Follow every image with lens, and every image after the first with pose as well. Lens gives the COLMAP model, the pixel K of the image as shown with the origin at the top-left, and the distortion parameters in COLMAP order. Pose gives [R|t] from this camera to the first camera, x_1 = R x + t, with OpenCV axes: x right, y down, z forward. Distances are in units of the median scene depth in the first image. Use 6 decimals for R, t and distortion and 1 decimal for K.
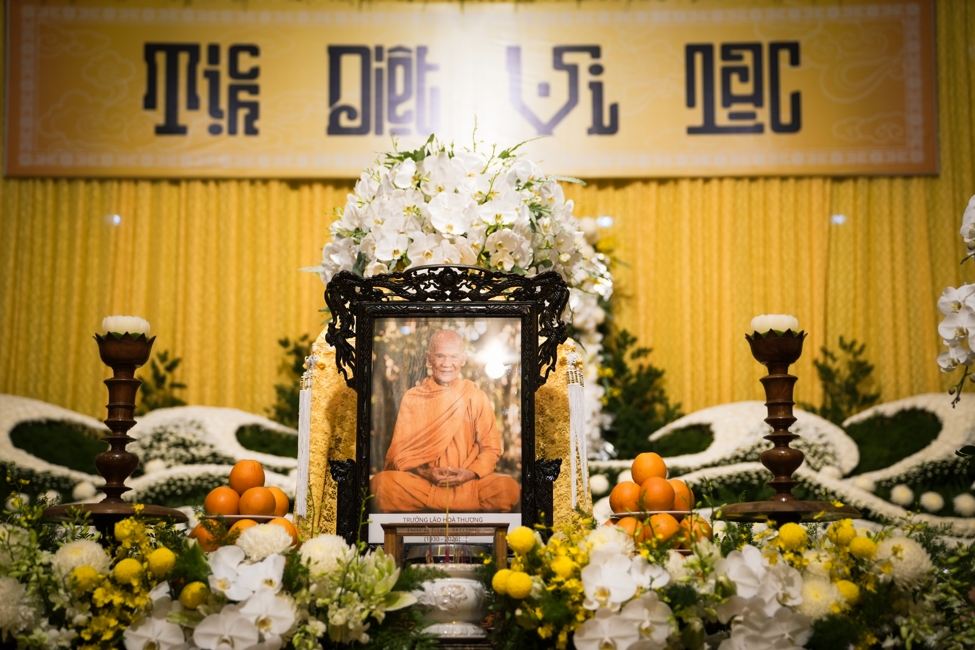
lens RADIAL K [[1556.9, 0, 487.5], [0, 1556.9, 325.0], [0, 0, 1]] dist [0.310700, 0.085395]
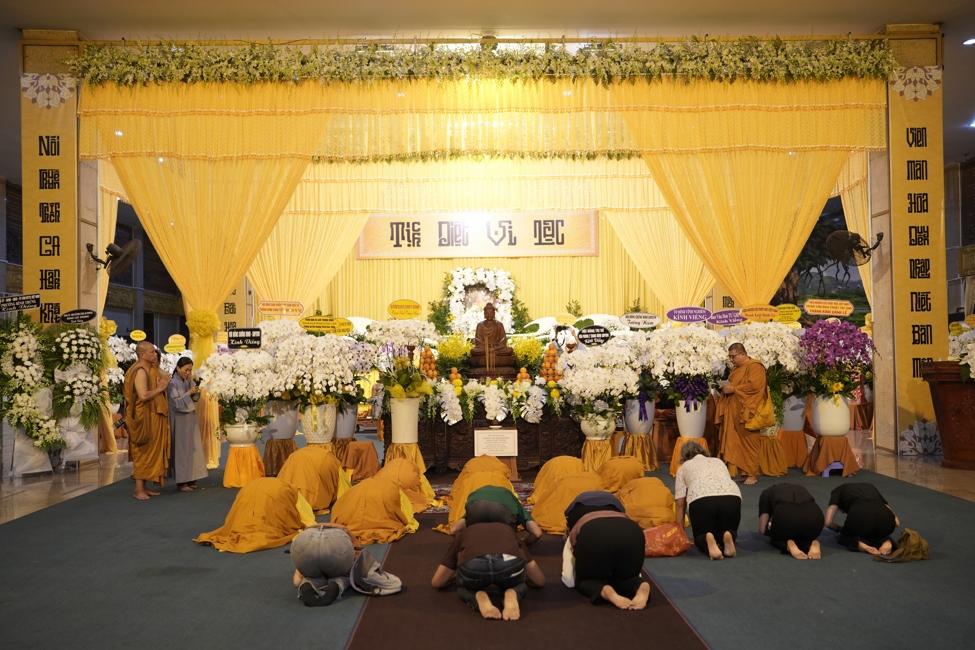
lens RADIAL K [[980.0, 0, 486.8], [0, 980.0, 310.3], [0, 0, 1]] dist [-0.007758, 0.020746]
pose [[0.999638, -0.010986, 0.024559, -0.046136], [0.006864, 0.986764, 0.162018, -0.347870], [-0.026014, -0.161791, 0.986482, -1.336448]]
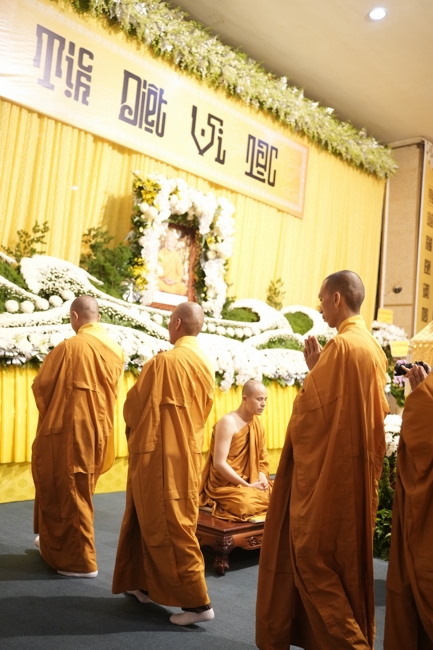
lens RADIAL K [[653.4, 0, 216.5], [0, 653.4, 325.0], [0, 0, 1]] dist [-0.007758, 0.020746]
pose [[0.670552, 0.113758, 0.733089, -0.550096], [-0.232887, 0.970498, 0.062422, 0.036384], [-0.704360, -0.212584, 0.677263, 0.359320]]
